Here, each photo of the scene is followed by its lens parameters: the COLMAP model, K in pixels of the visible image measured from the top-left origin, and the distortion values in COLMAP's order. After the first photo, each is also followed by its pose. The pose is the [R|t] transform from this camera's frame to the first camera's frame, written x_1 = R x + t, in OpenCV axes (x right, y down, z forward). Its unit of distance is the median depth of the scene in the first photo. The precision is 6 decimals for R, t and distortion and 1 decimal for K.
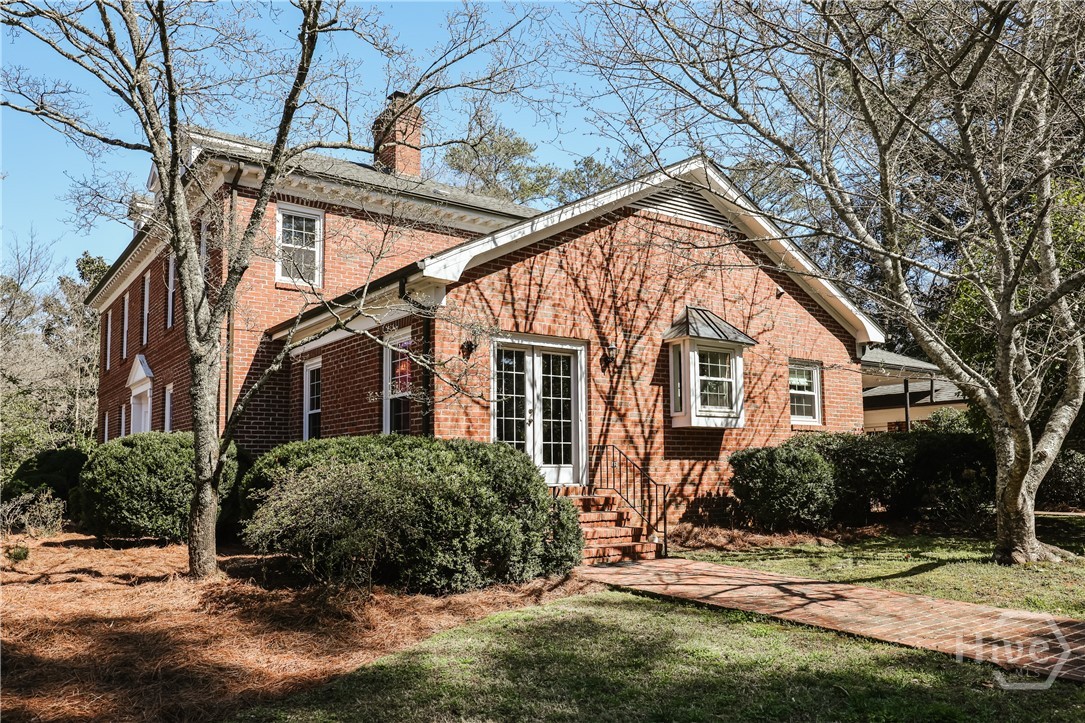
lens RADIAL K [[813.3, 0, 542.5], [0, 813.3, 361.5], [0, 0, 1]] dist [0.003271, 0.001203]
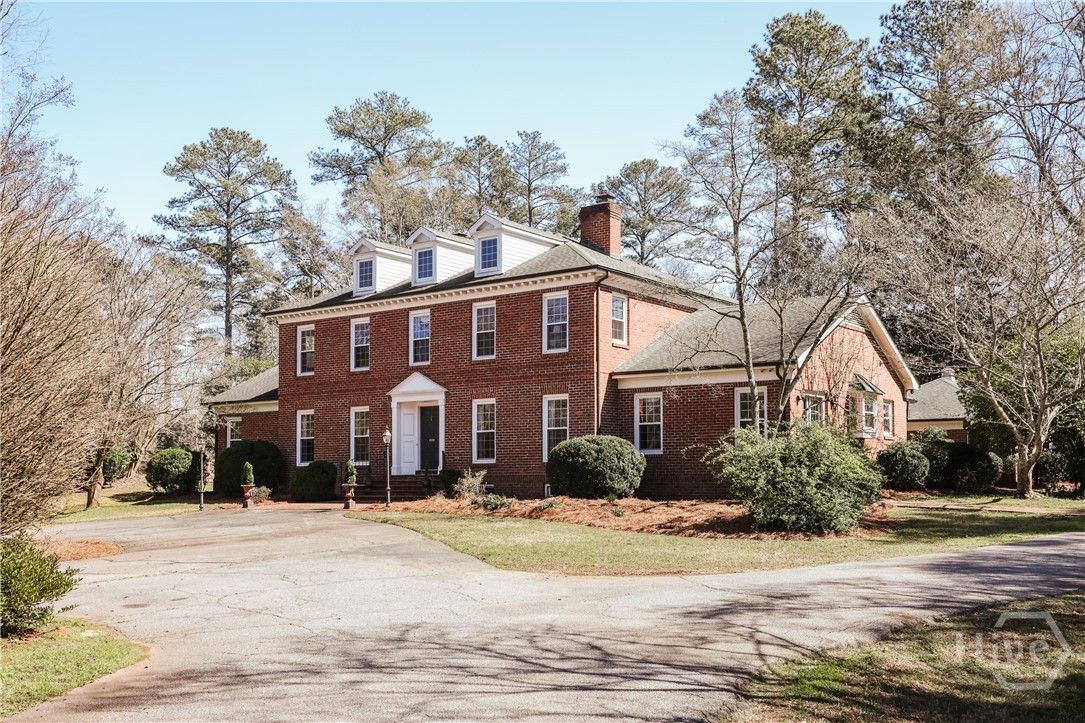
lens RADIAL K [[1099.4, 0, 542.5], [0, 1099.4, 361.5], [0, 0, 1]] dist [0.006896, 0.000511]
pose [[0.948099, 0.038750, 0.315605, -1.159298], [-0.049294, 0.998459, 0.025491, -0.110384], [-0.314131, -0.039725, 0.948548, -1.042368]]
